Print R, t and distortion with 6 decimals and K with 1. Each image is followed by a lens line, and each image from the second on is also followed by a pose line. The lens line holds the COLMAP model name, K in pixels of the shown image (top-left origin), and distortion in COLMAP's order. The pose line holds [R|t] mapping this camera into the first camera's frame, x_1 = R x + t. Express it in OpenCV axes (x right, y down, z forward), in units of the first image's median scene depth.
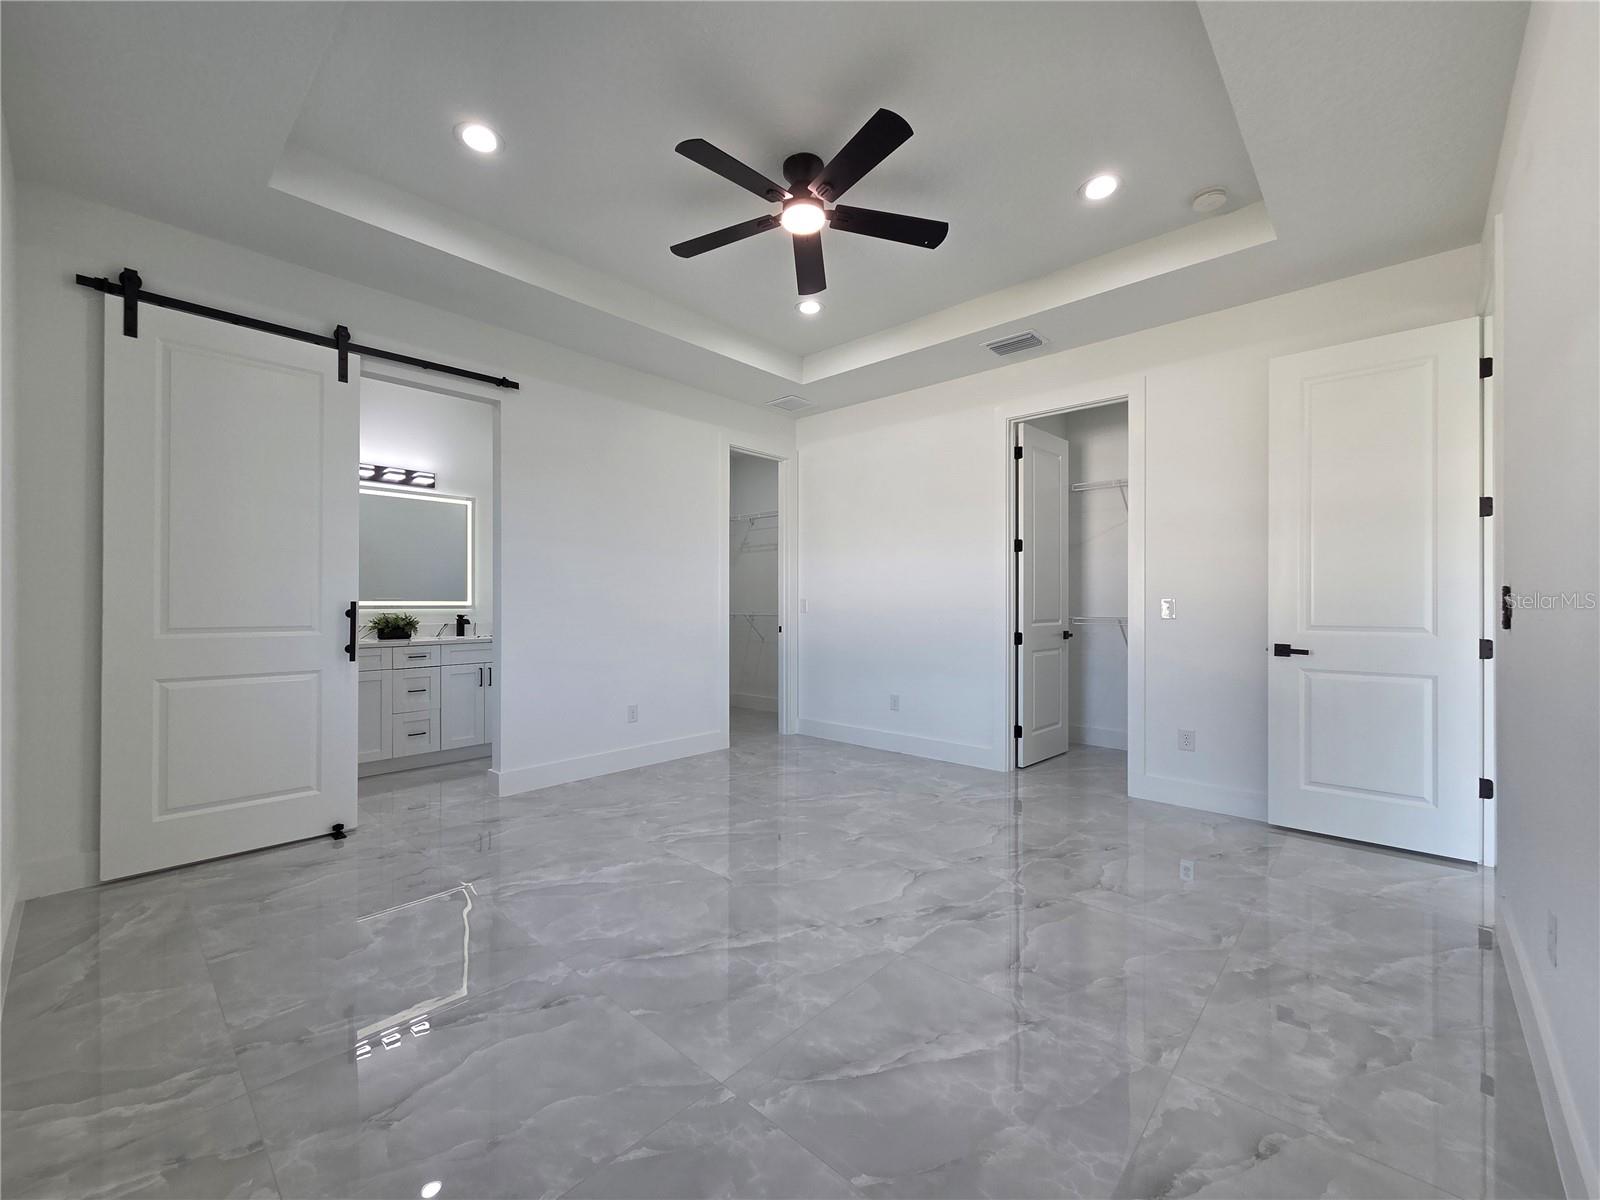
lens RADIAL K [[652.3, 0, 787.9], [0, 652.3, 601.5], [0, 0, 1]] dist [0.000675, 0.000090]
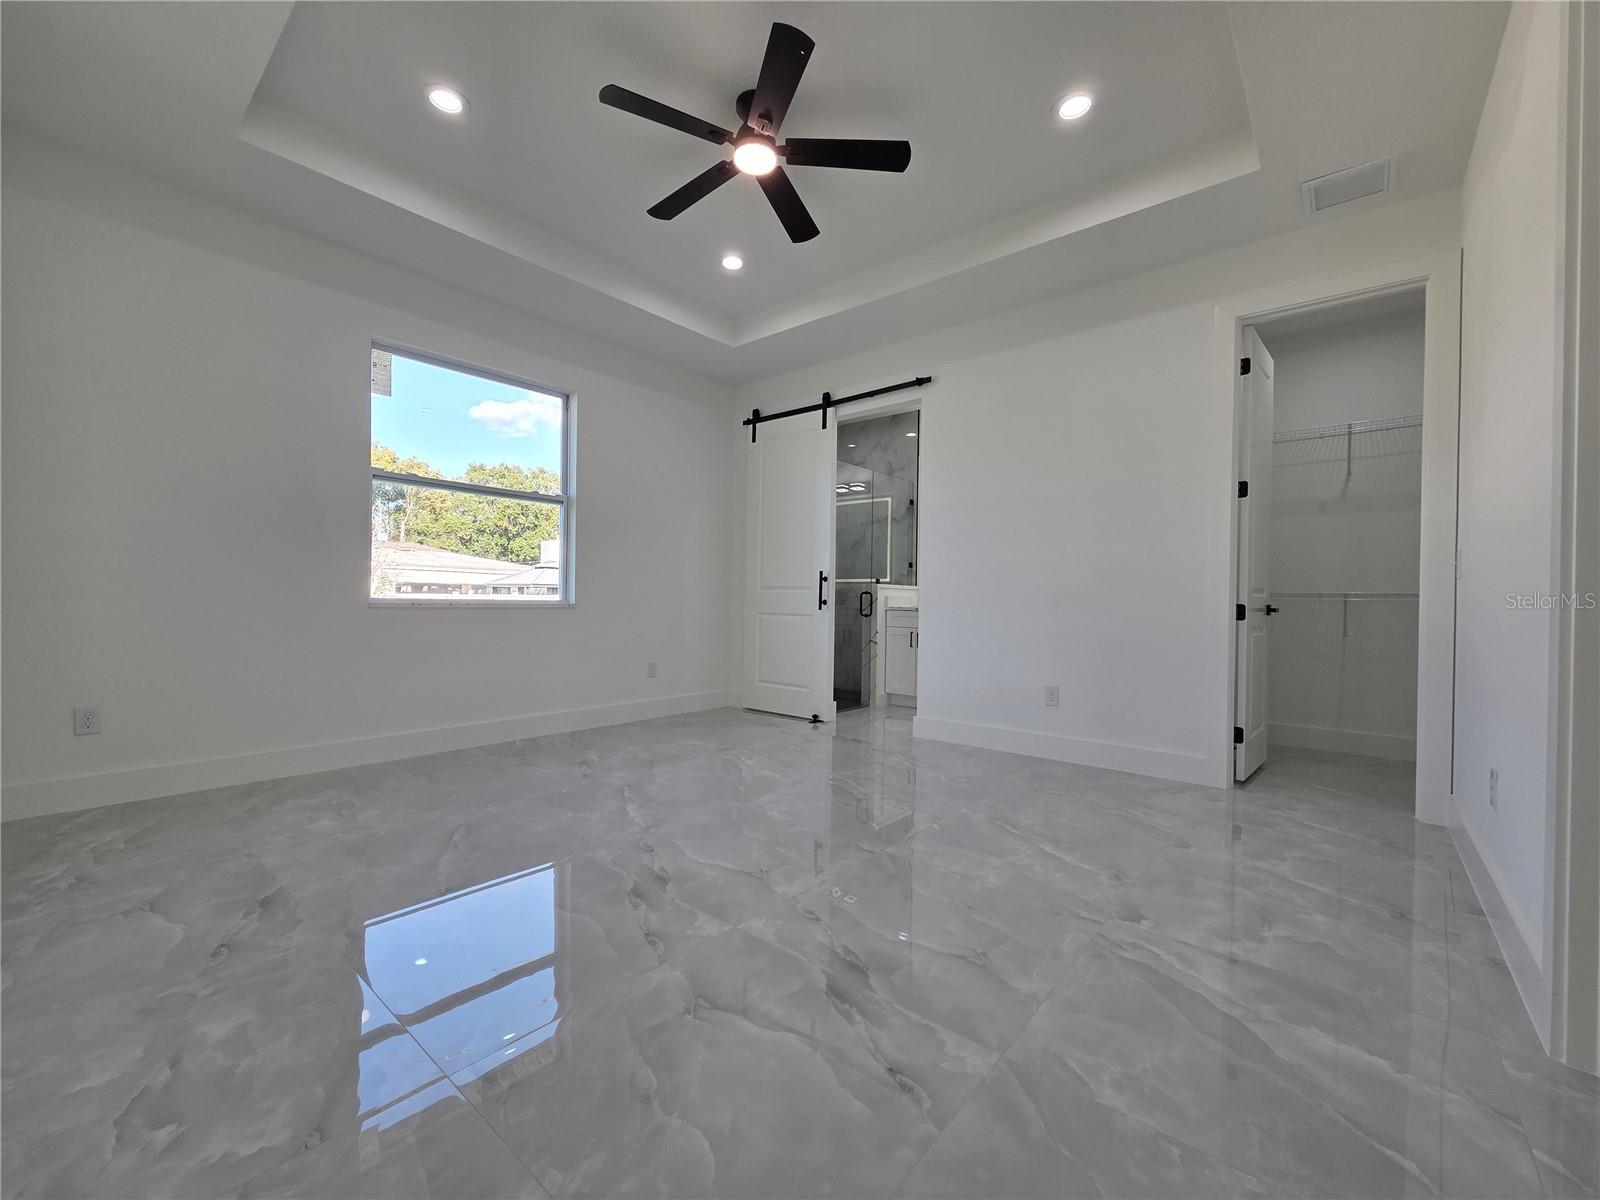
lens RADIAL K [[652.3, 0, 787.9], [0, 652.3, 601.5], [0, 0, 1]] dist [0.000675, 0.000090]
pose [[0.045778, 0.002320, -0.998949, 1.254584], [-0.013844, 0.999903, 0.001688, 0.101550], [0.998856, 0.013752, 0.045806, 1.250675]]
